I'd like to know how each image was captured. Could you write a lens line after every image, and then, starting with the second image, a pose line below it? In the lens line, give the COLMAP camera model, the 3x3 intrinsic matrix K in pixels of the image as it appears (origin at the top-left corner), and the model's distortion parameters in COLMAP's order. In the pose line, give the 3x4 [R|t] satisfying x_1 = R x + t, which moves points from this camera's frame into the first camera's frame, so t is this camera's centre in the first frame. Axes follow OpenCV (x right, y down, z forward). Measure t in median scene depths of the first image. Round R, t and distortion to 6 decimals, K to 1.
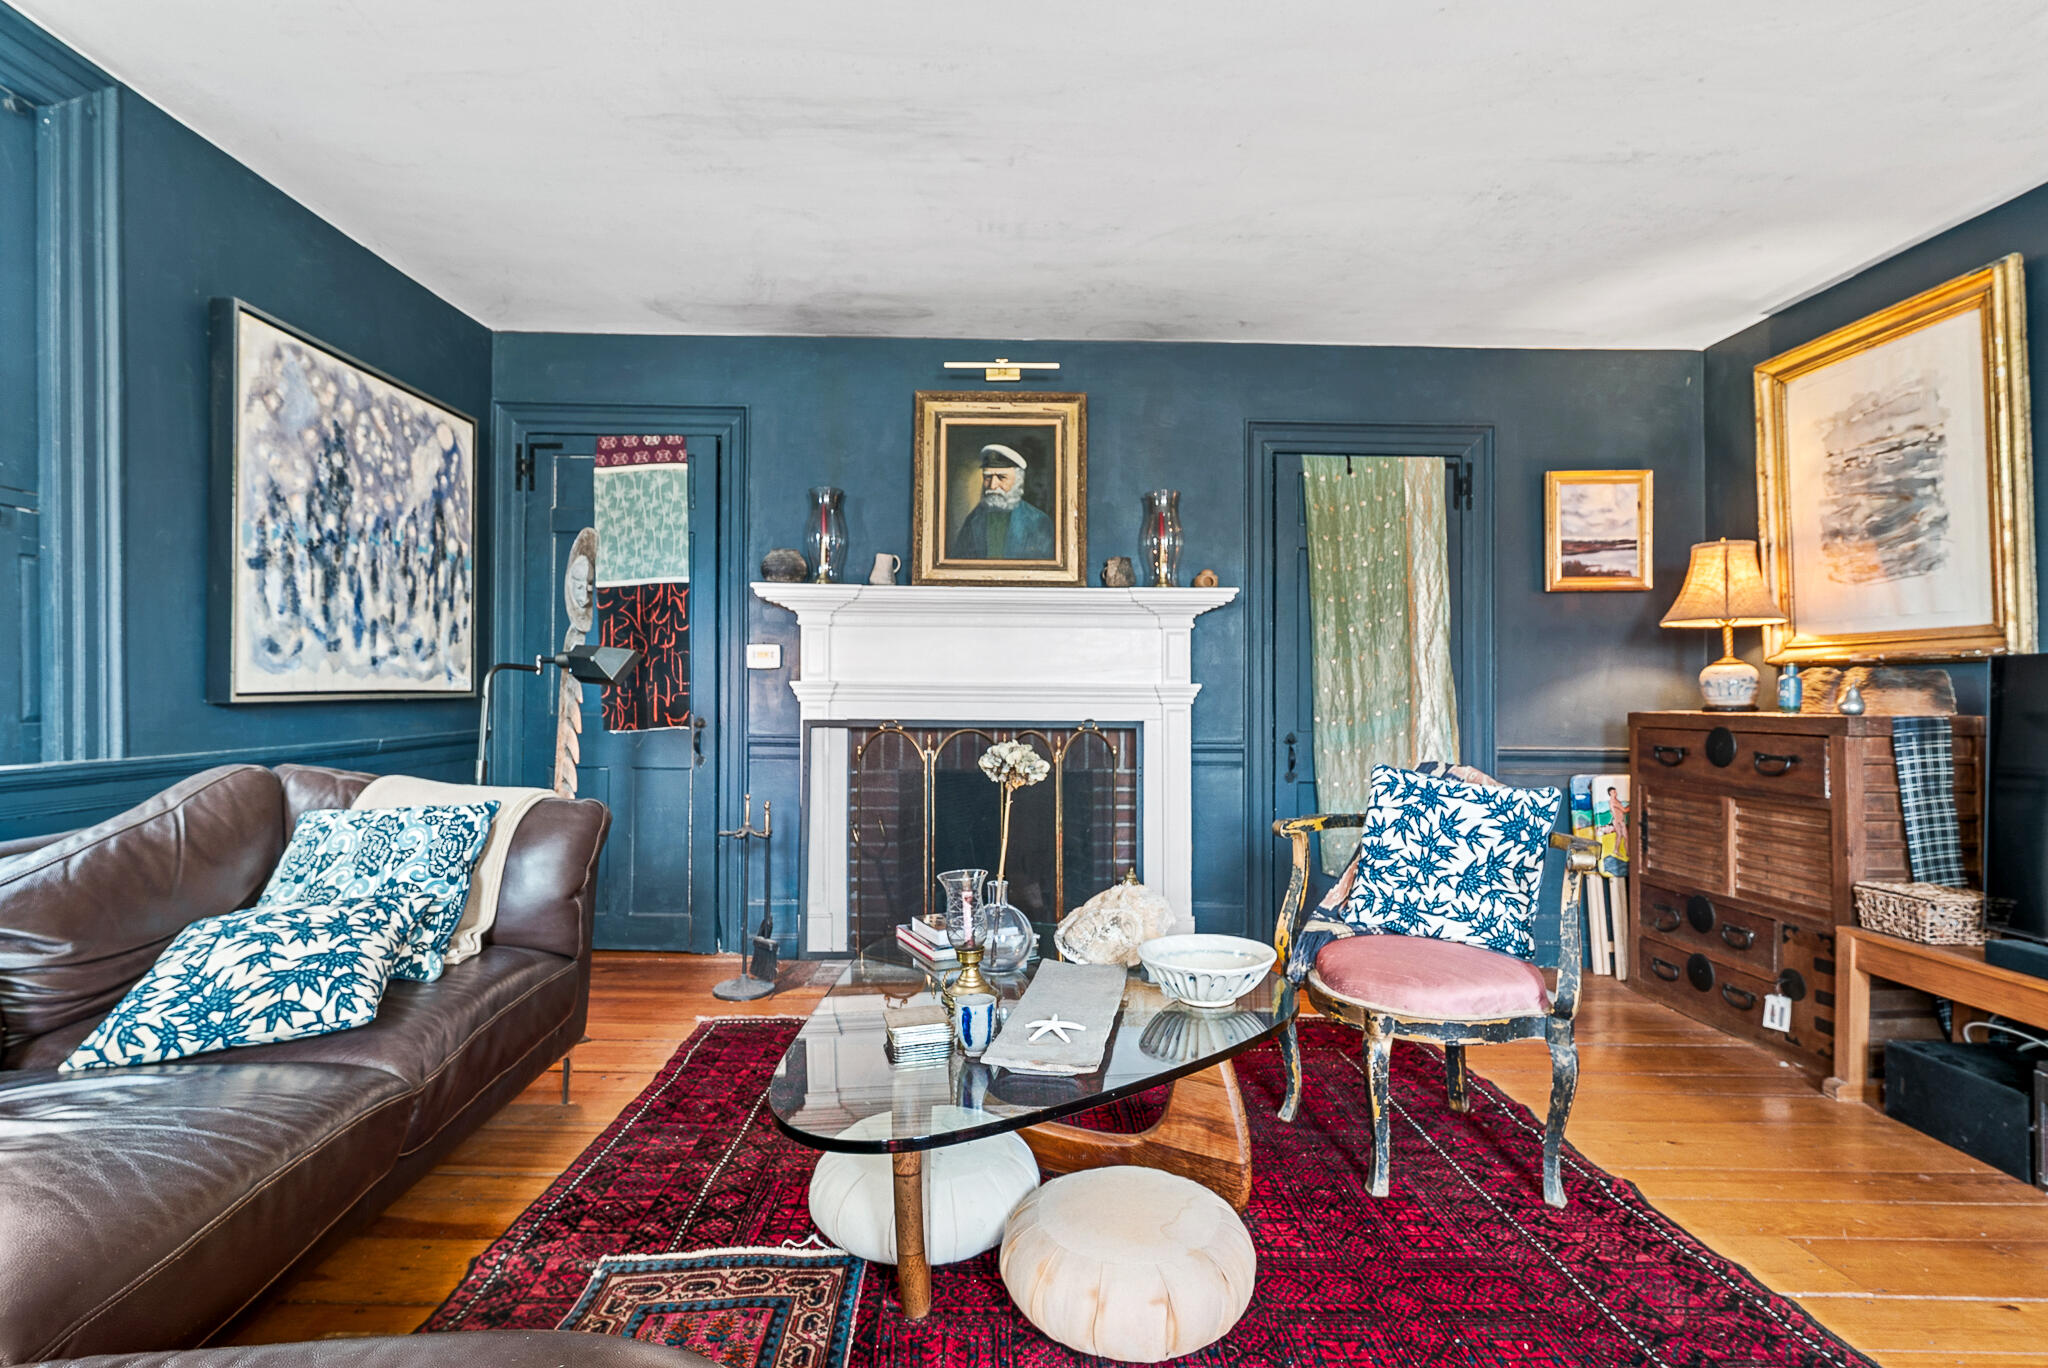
lens RADIAL K [[972.2, 0, 1024.3], [0, 972.2, 688.9], [0, 0, 1]] dist [0.001827, -0.000333]
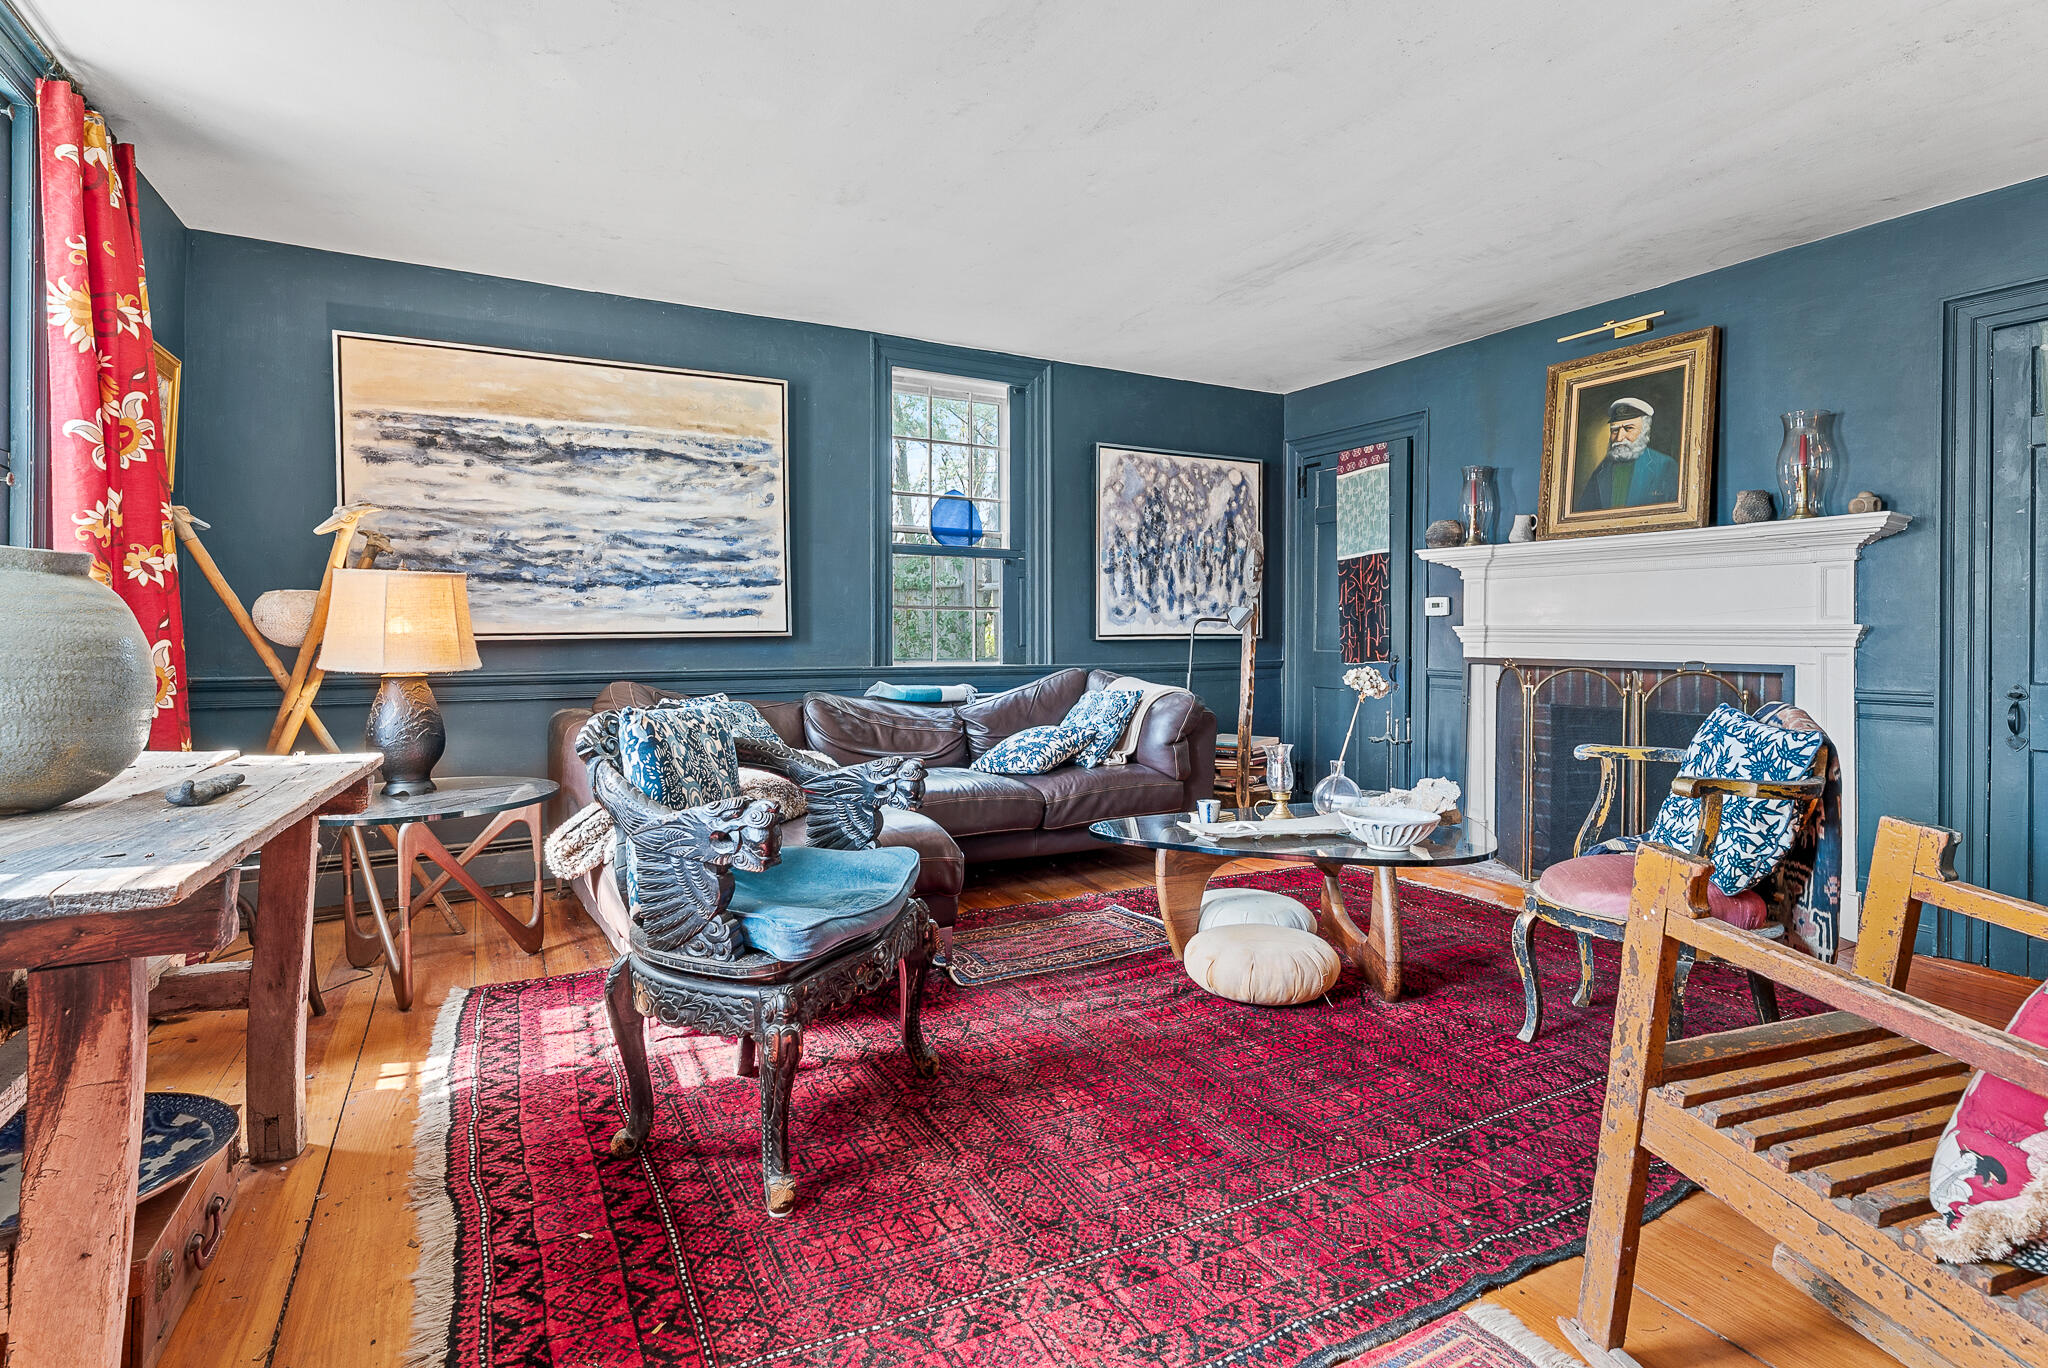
lens RADIAL K [[993.5, 0, 1021.9], [0, 993.5, 645.3], [0, 0, 1]] dist [0.001156, -0.000018]
pose [[0.467895, 0.006087, -0.883763, 0.686887], [0.002216, 0.999965, 0.008060, 0.005856], [0.883781, -0.005730, 0.467865, -0.085066]]
